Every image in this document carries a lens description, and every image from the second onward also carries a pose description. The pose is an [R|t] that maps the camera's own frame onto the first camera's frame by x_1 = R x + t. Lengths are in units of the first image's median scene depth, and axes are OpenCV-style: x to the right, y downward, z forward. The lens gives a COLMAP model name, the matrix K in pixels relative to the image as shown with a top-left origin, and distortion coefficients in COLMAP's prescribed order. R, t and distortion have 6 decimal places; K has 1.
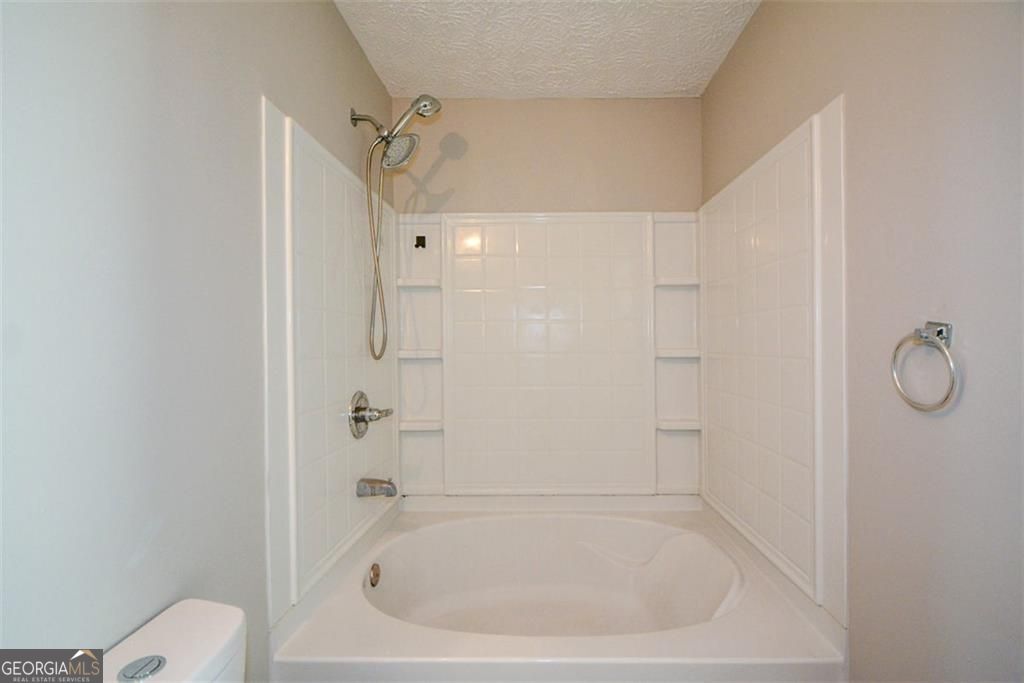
lens RADIAL K [[493.4, 0, 512.9], [0, 493.4, 346.3], [0, 0, 1]] dist [-0.000242, 0.000384]
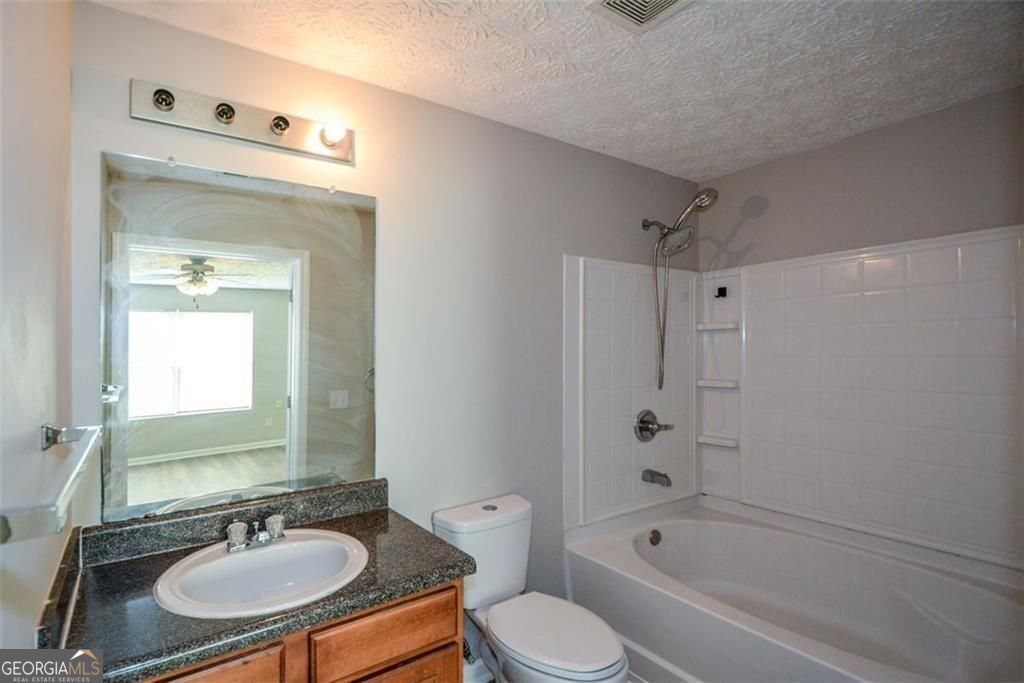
lens RADIAL K [[493.4, 0, 512.5], [0, 493.4, 340.5], [0, 0, 1]] dist [-0.000242, 0.000384]
pose [[0.649376, -0.006008, -0.760444, 0.424912], [-0.007847, 0.999863, -0.014600, -0.070650], [0.760427, 0.015448, 0.649240, -0.206190]]
